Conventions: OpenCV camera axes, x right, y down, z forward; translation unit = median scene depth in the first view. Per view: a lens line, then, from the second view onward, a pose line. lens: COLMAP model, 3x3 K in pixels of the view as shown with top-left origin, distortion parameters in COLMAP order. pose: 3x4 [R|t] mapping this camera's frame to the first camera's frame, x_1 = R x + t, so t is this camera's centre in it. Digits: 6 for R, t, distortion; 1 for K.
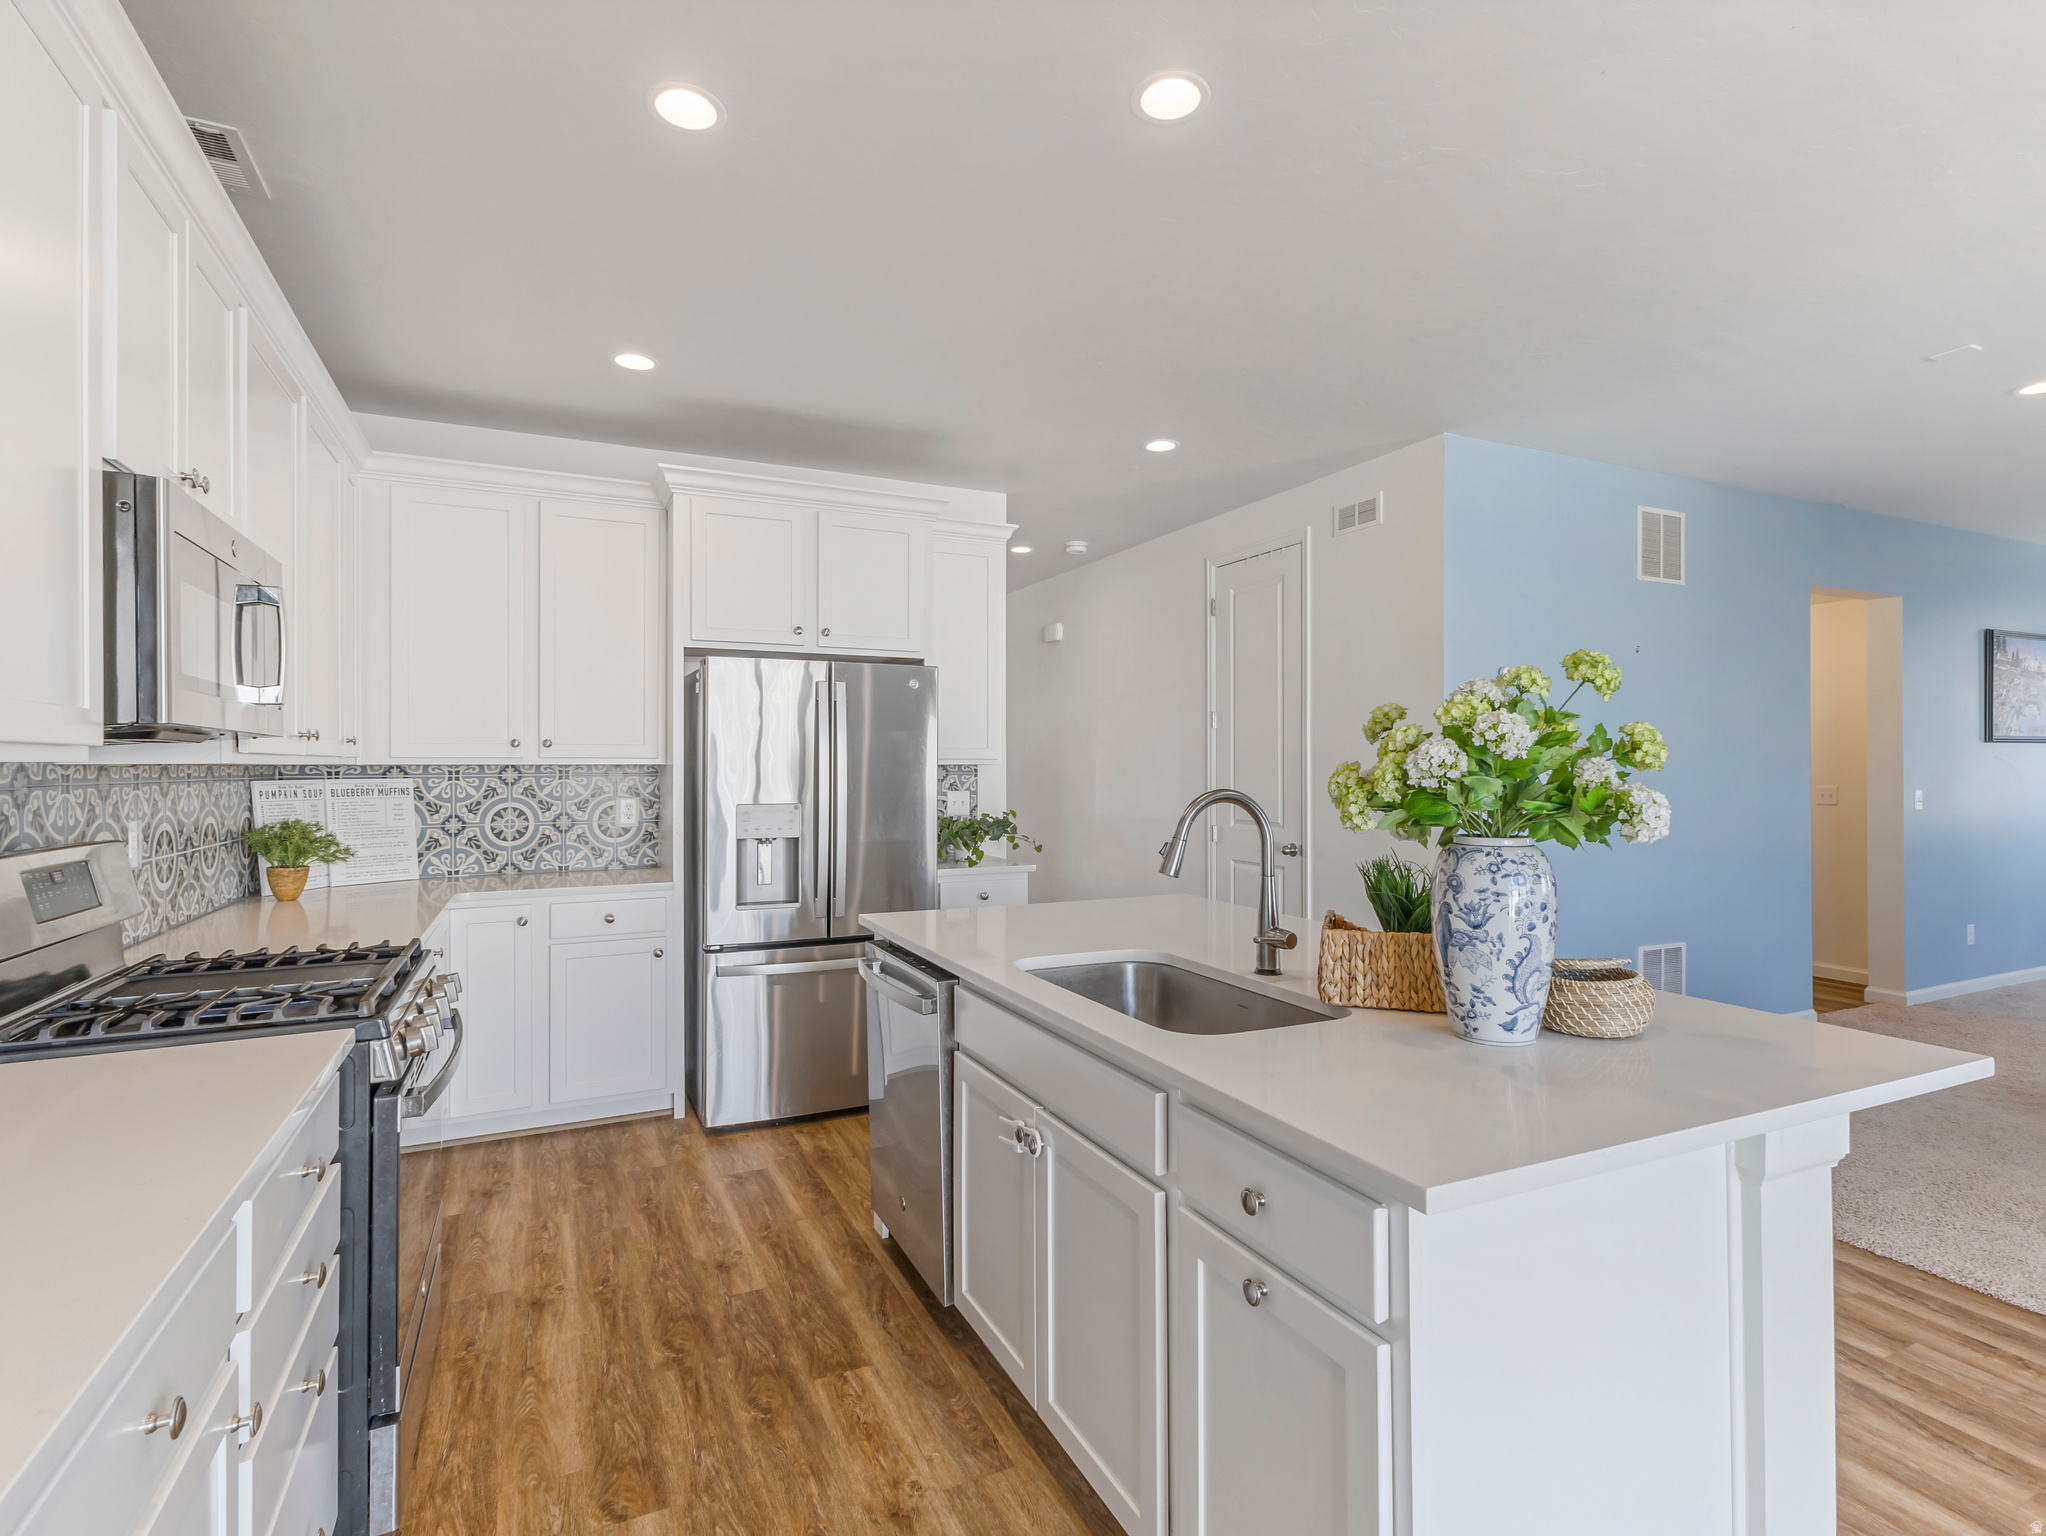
lens RADIAL K [[998.2, 0, 1022.2], [0, 998.2, 756.6], [0, 0, 1]] dist [0.006611, -0.002736]
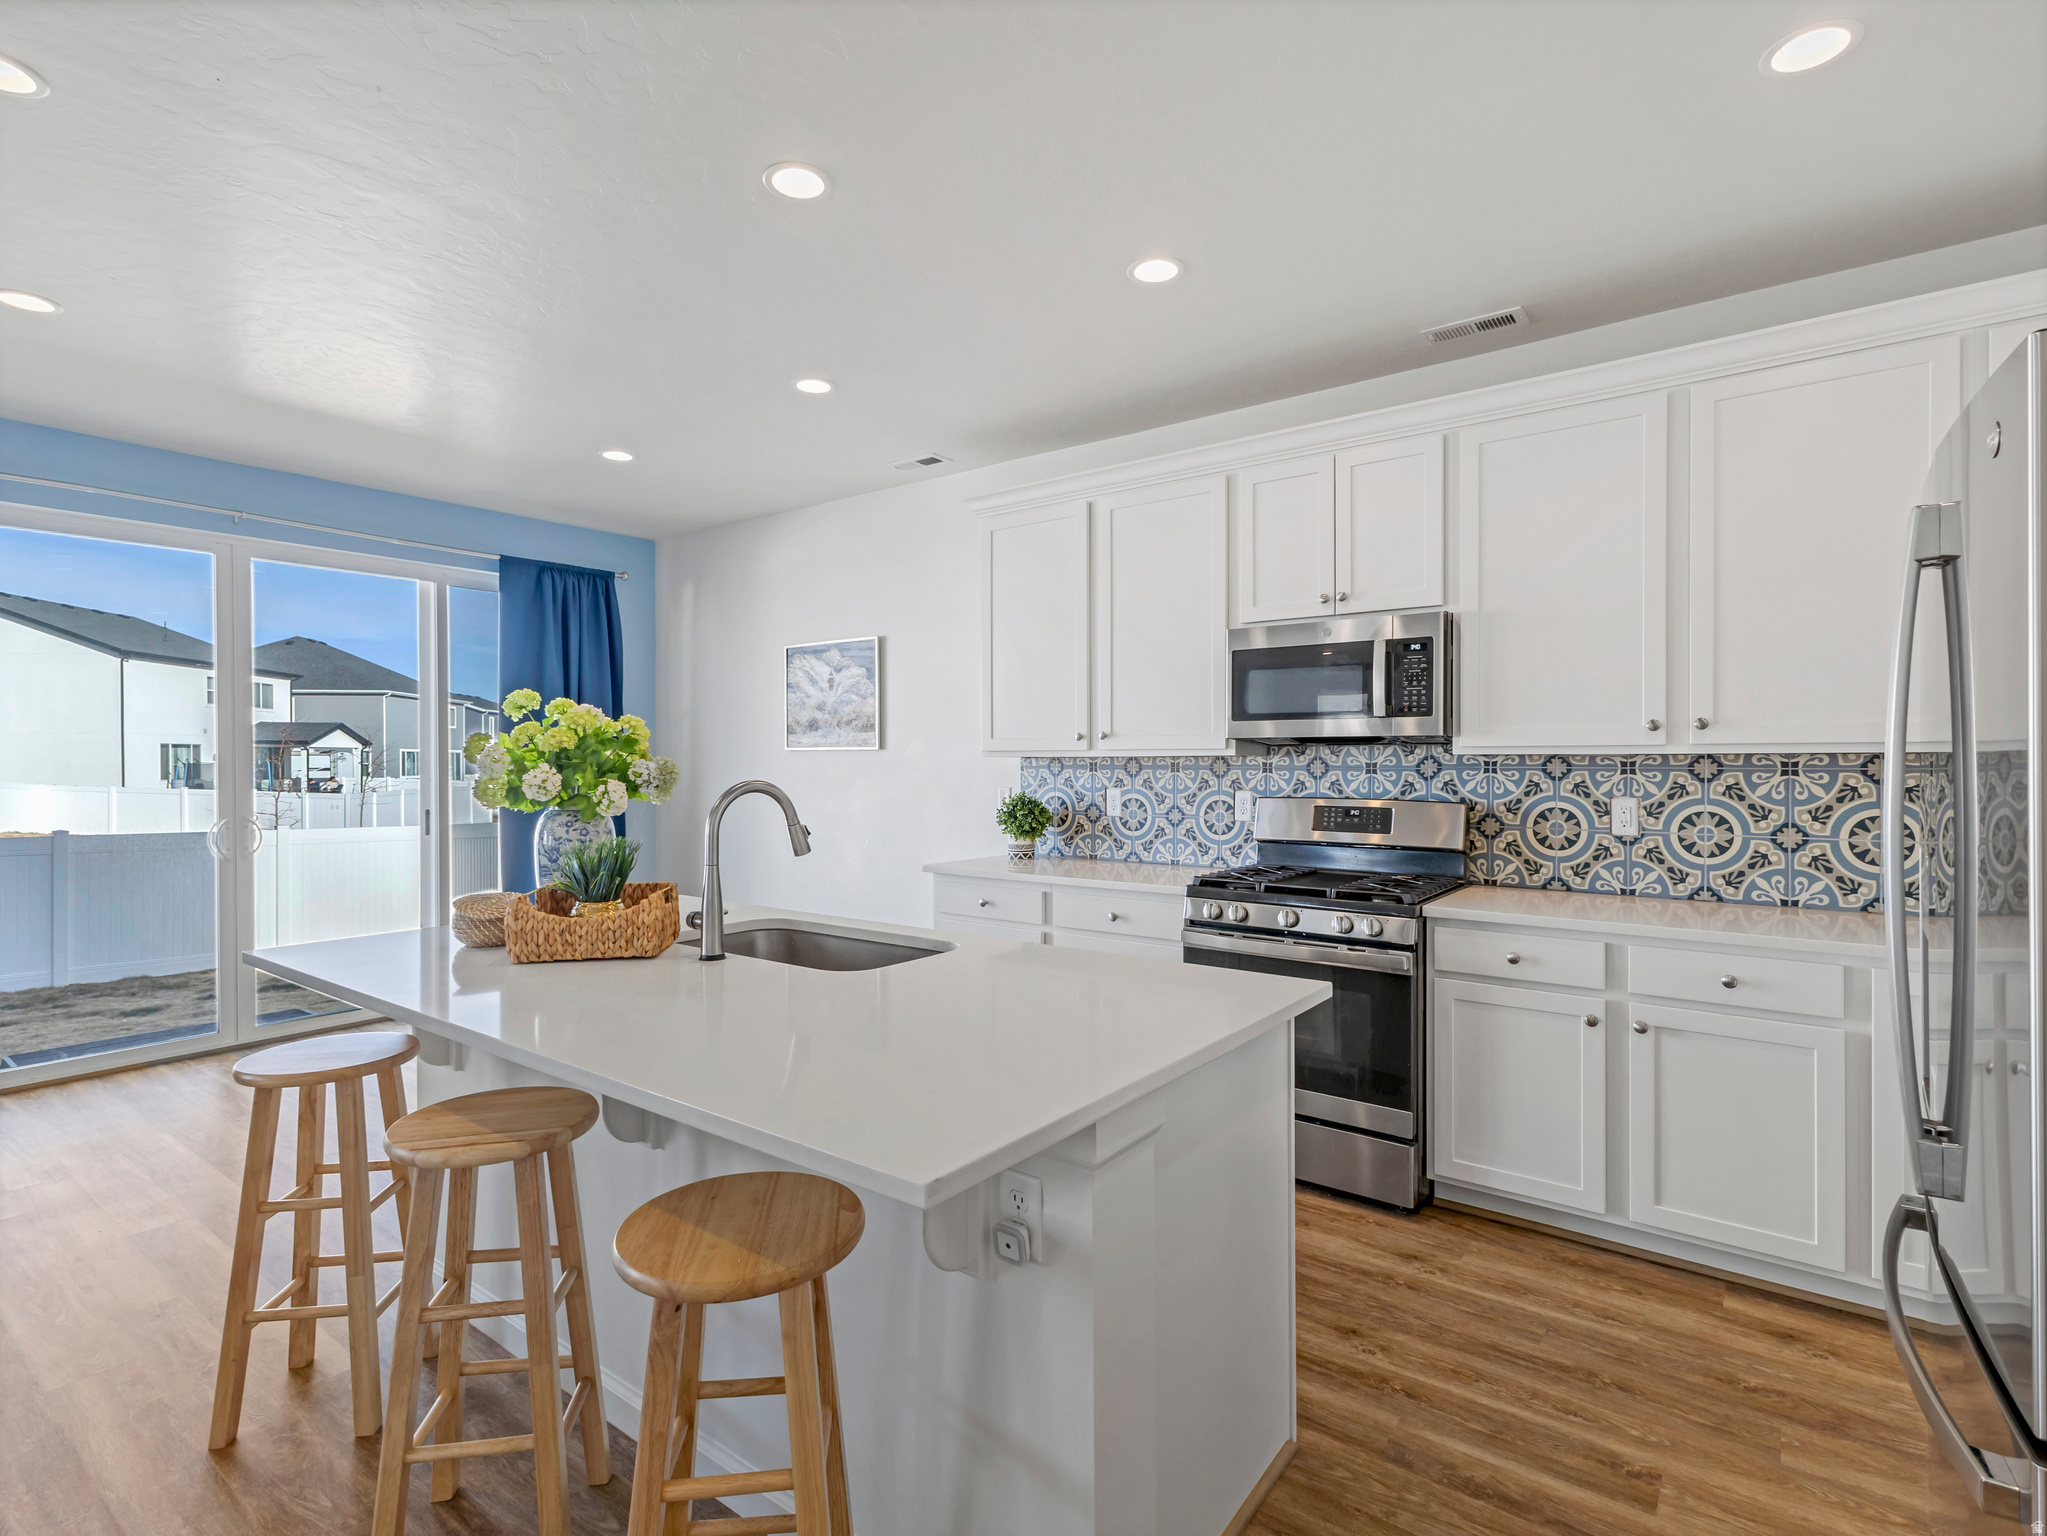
lens RADIAL K [[998.7, 0, 1022.7], [0, 998.7, 768.9], [0, 0, 1]] dist [0.006611, -0.002736]
pose [[-0.887677, 0.018153, -0.460109, 0.310988], [0.019122, 0.999814, 0.002554, 0.005842], [0.460070, -0.006531, -0.887859, 1.455334]]
